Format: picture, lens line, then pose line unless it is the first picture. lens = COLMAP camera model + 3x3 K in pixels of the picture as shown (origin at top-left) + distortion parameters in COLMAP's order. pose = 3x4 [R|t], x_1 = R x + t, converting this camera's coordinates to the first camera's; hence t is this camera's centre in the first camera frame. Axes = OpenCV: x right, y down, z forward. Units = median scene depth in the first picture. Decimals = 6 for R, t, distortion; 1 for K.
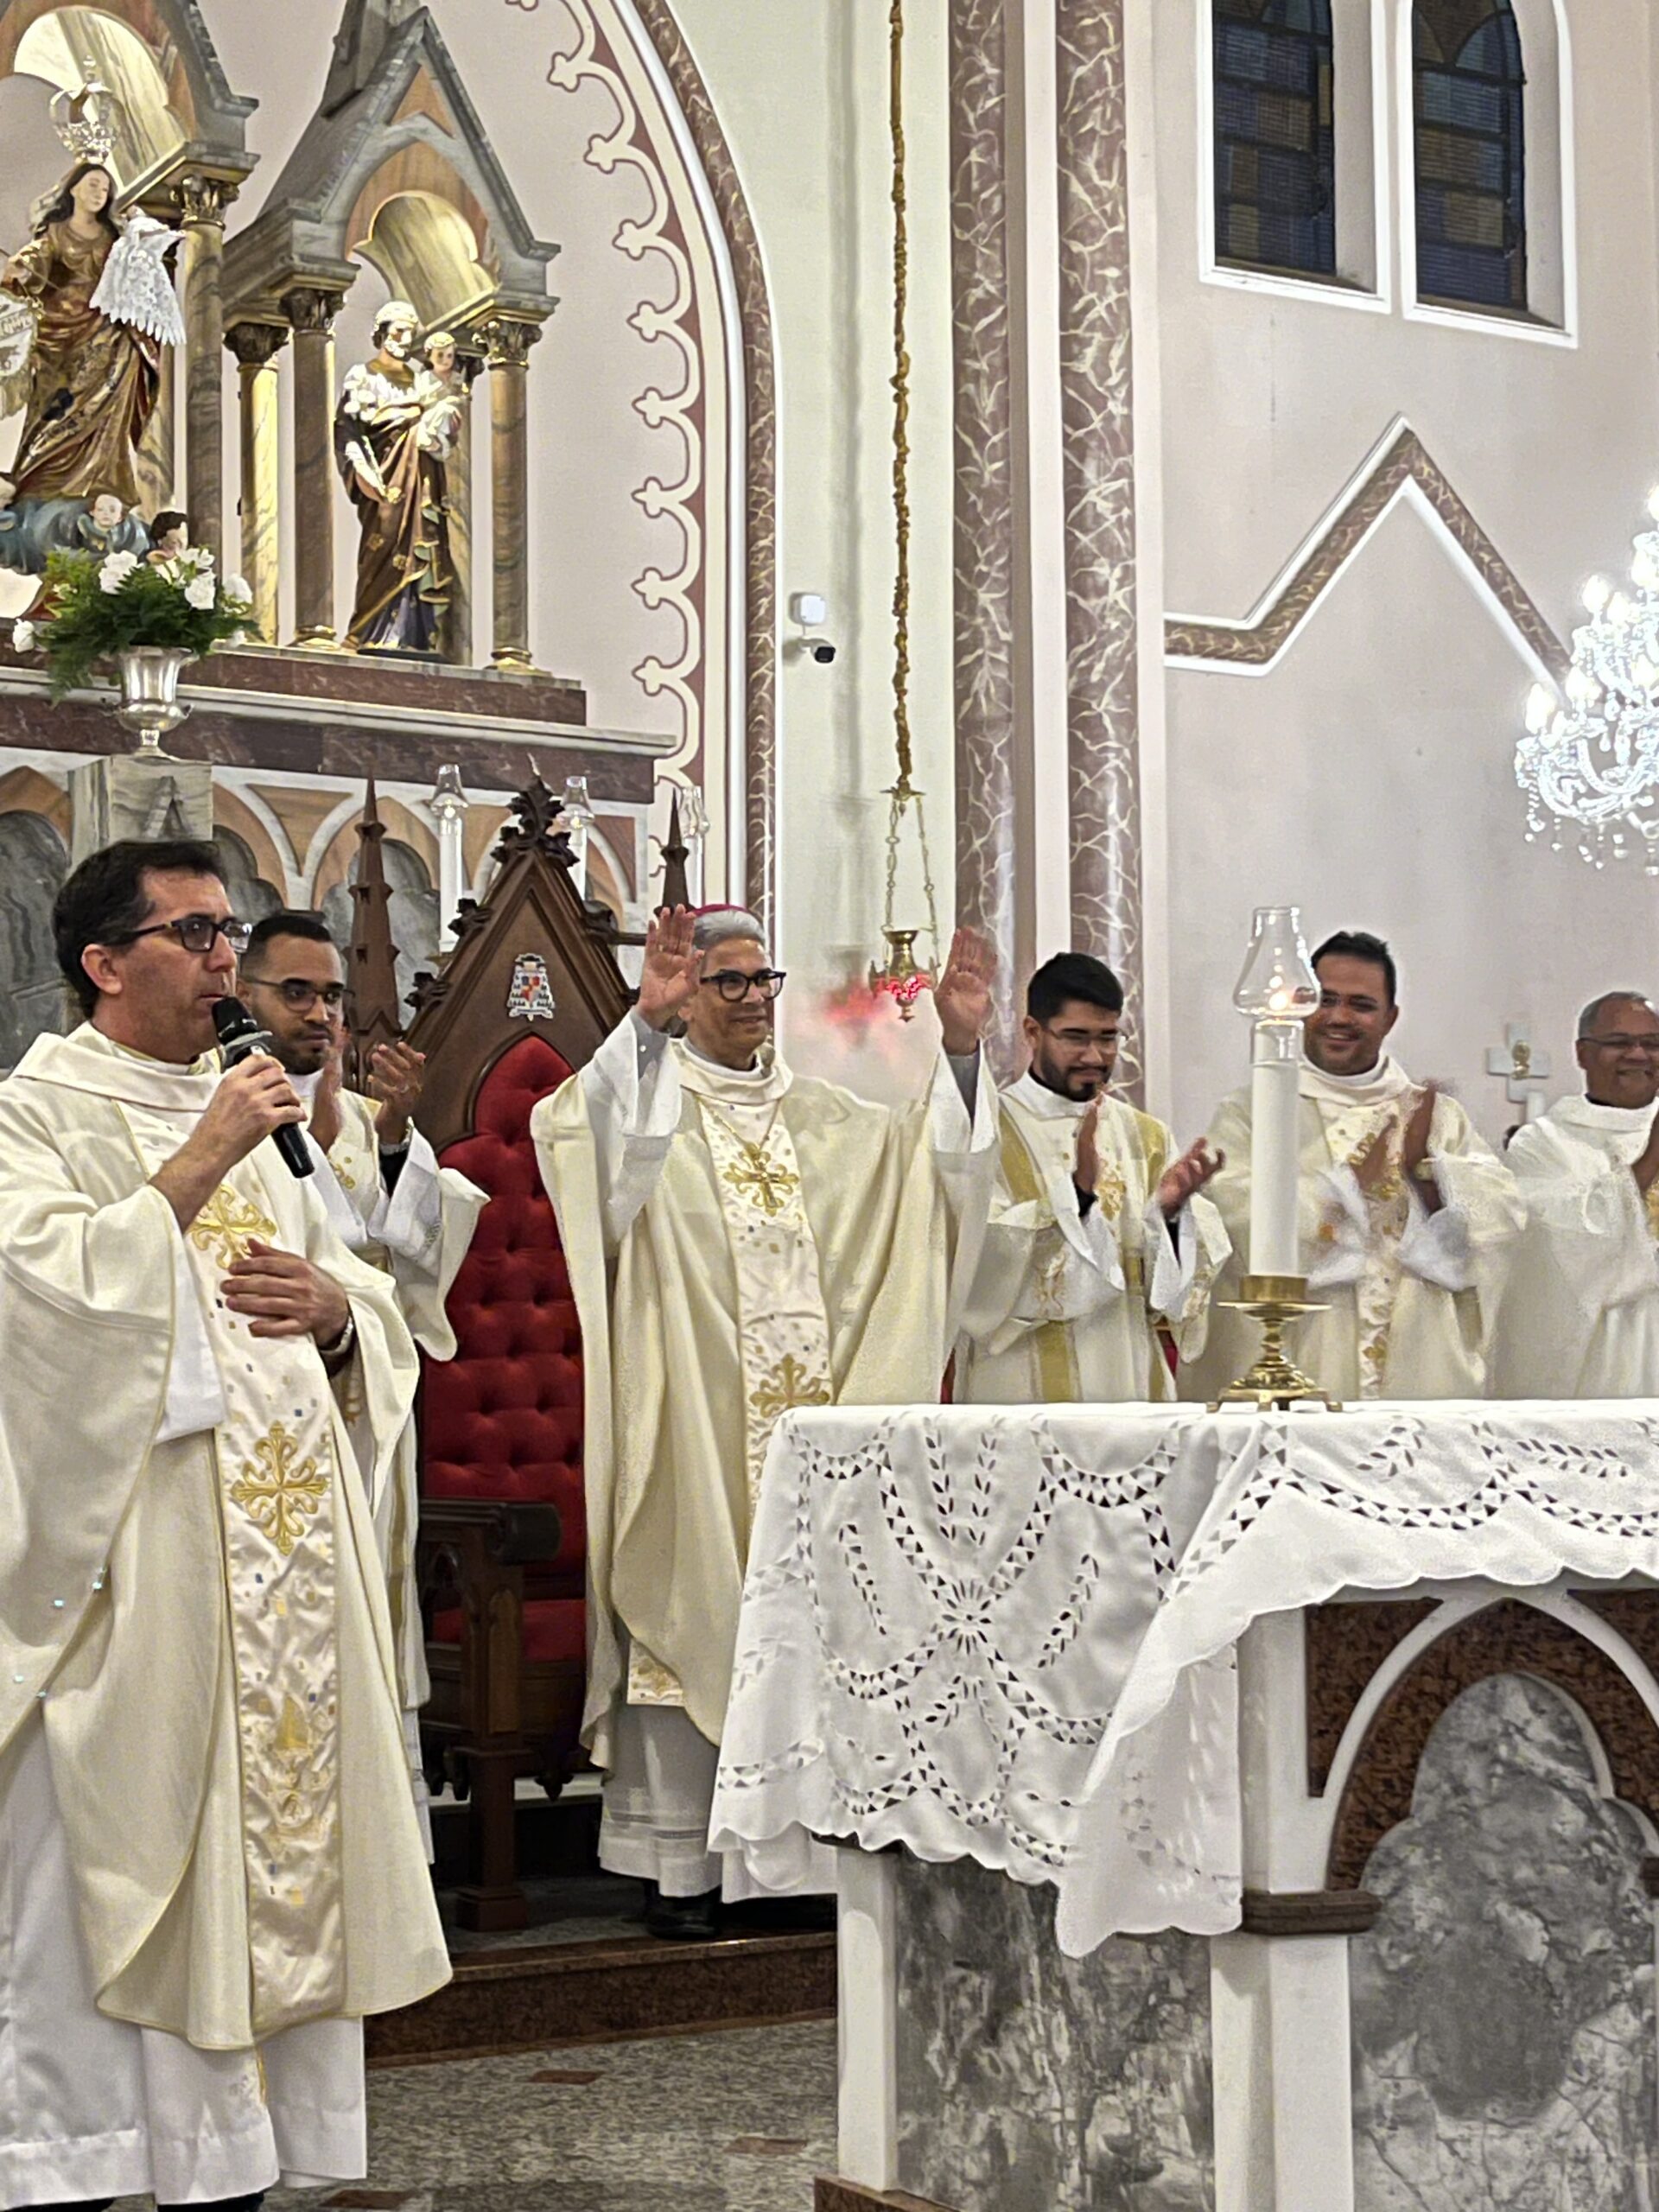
lens RADIAL K [[3838.2, 0, 829.5], [0, 3838.2, 1106.0], [0, 0, 1]] dist [0.097061, -0.214749]
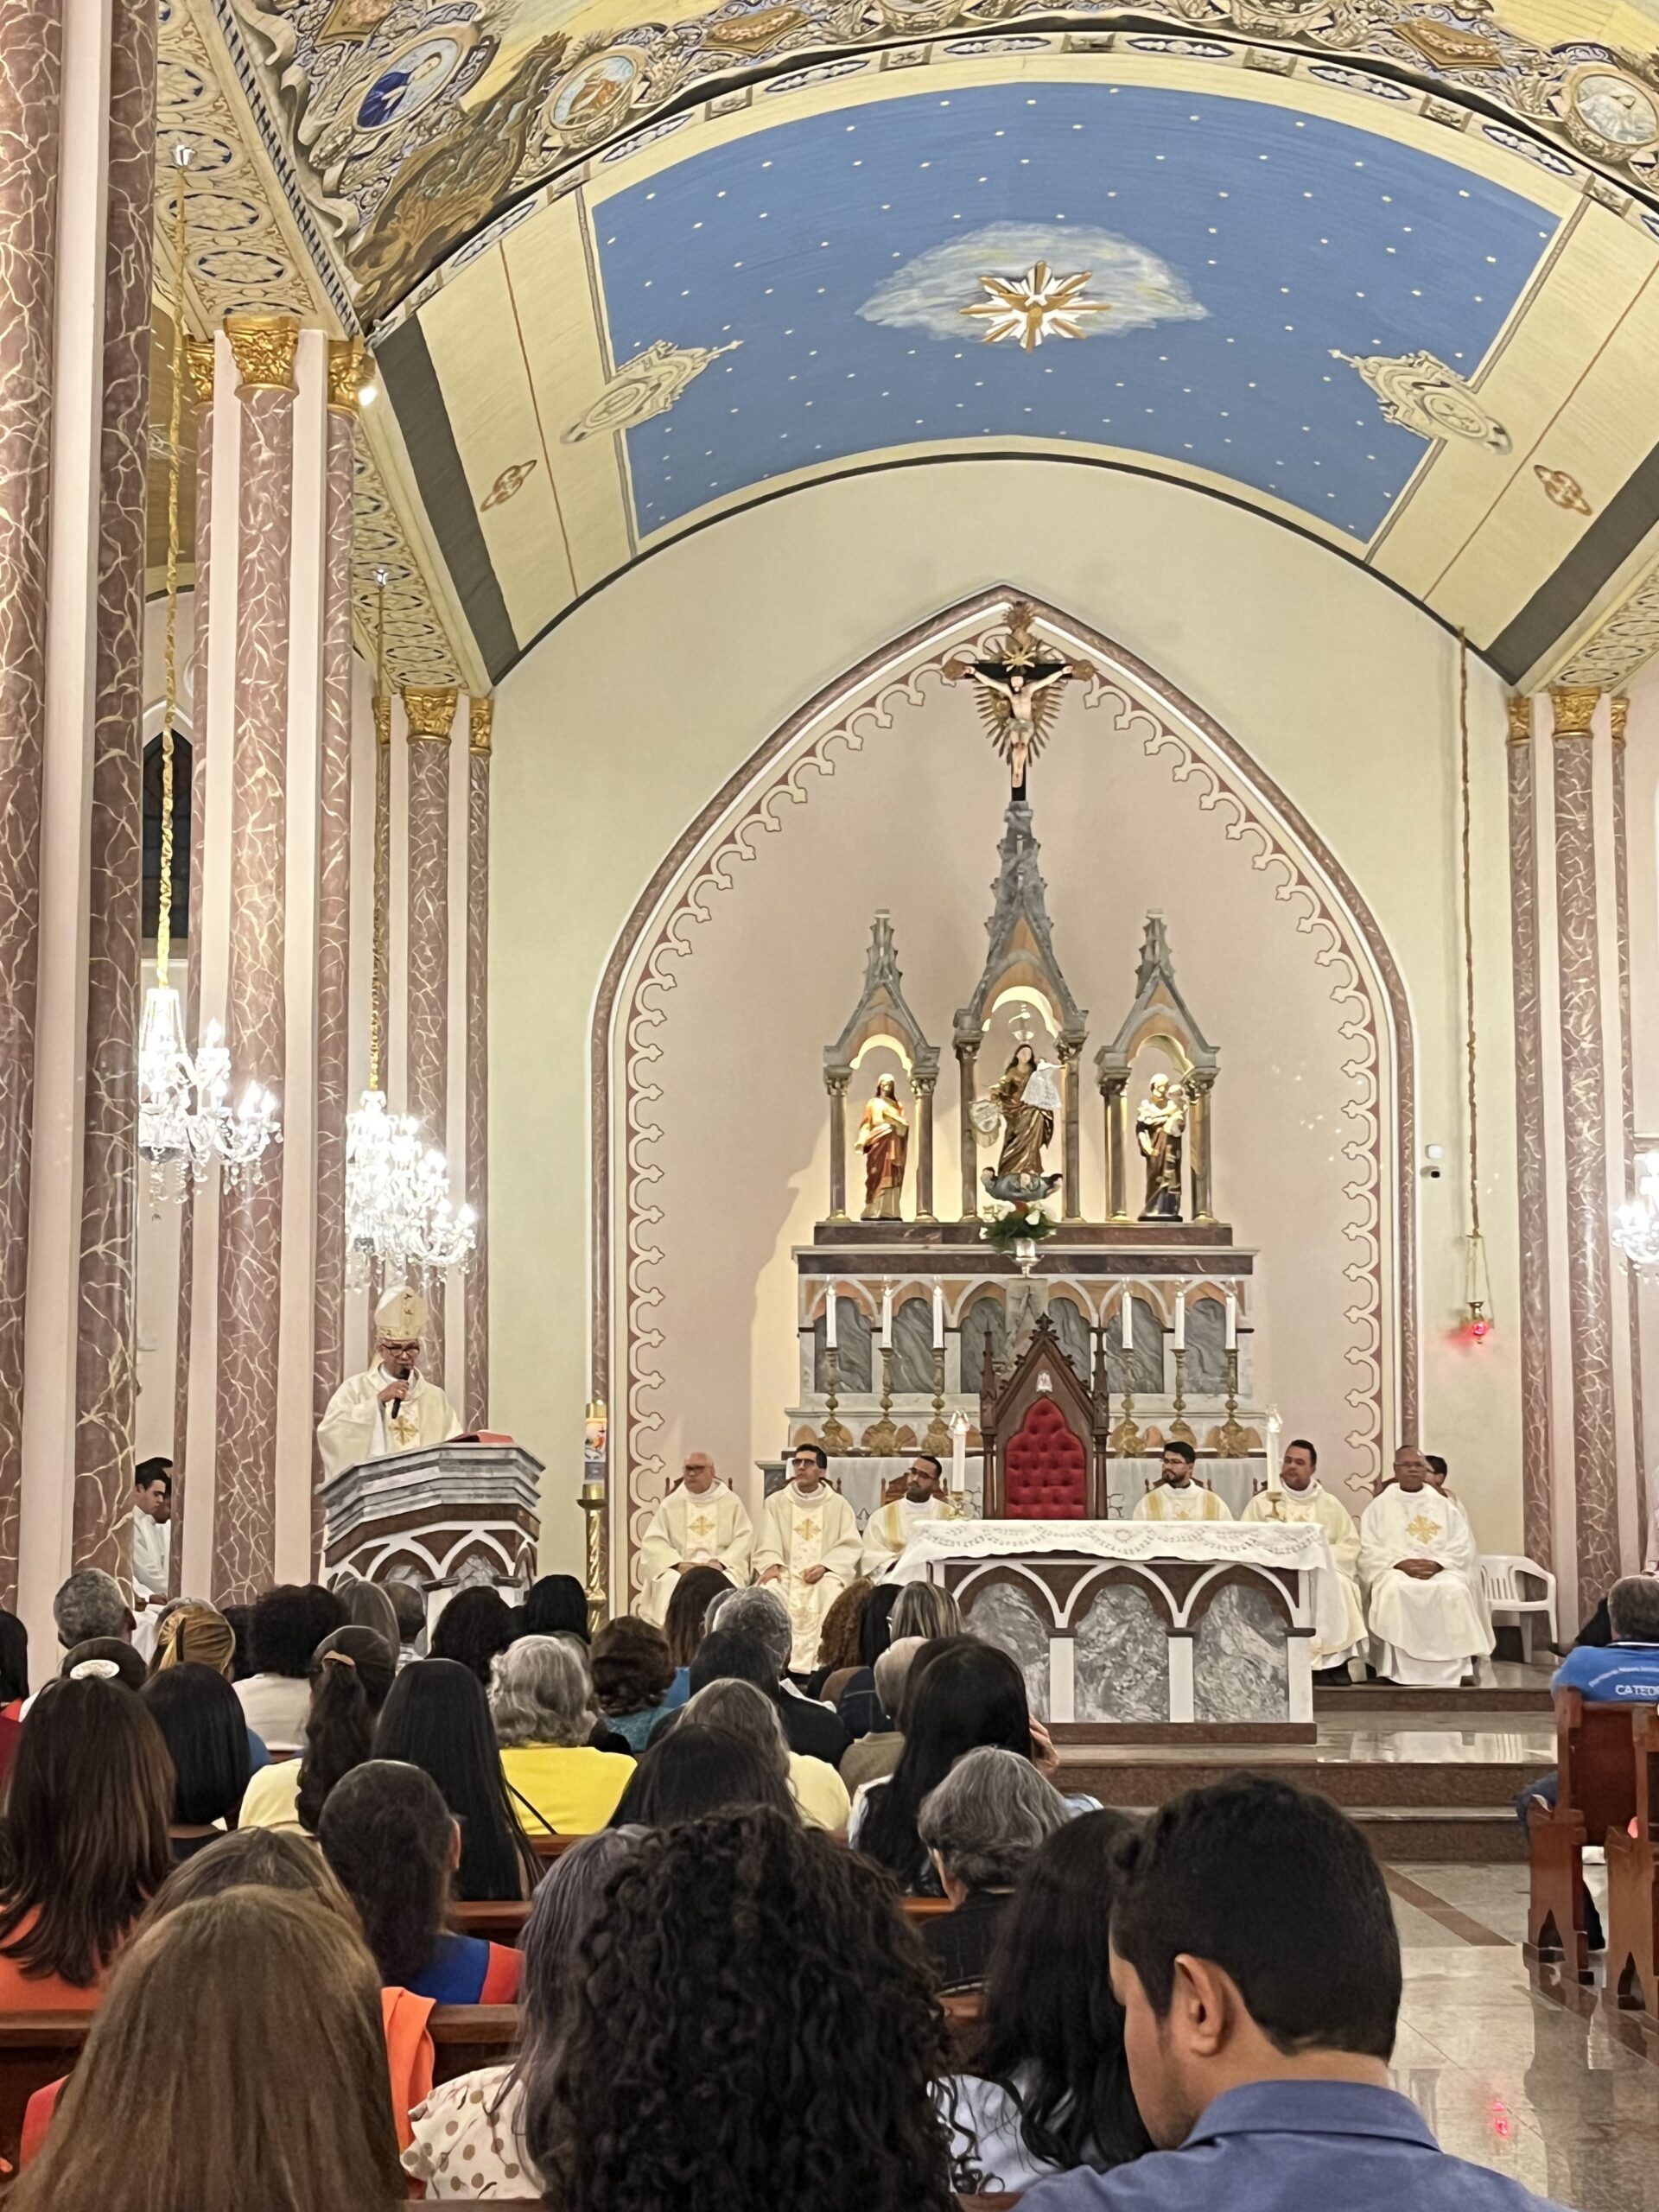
lens RADIAL K [[3070.0, 0, 829.5], [0, 3070.0, 1106.0], [0, 0, 1]] dist [0.257307, 0.012406]
pose [[0.869522, -0.061182, -0.490090, 0.681421], [0.034620, 0.997407, -0.063091, -0.069312], [0.492679, 0.037892, 0.869386, -0.843961]]
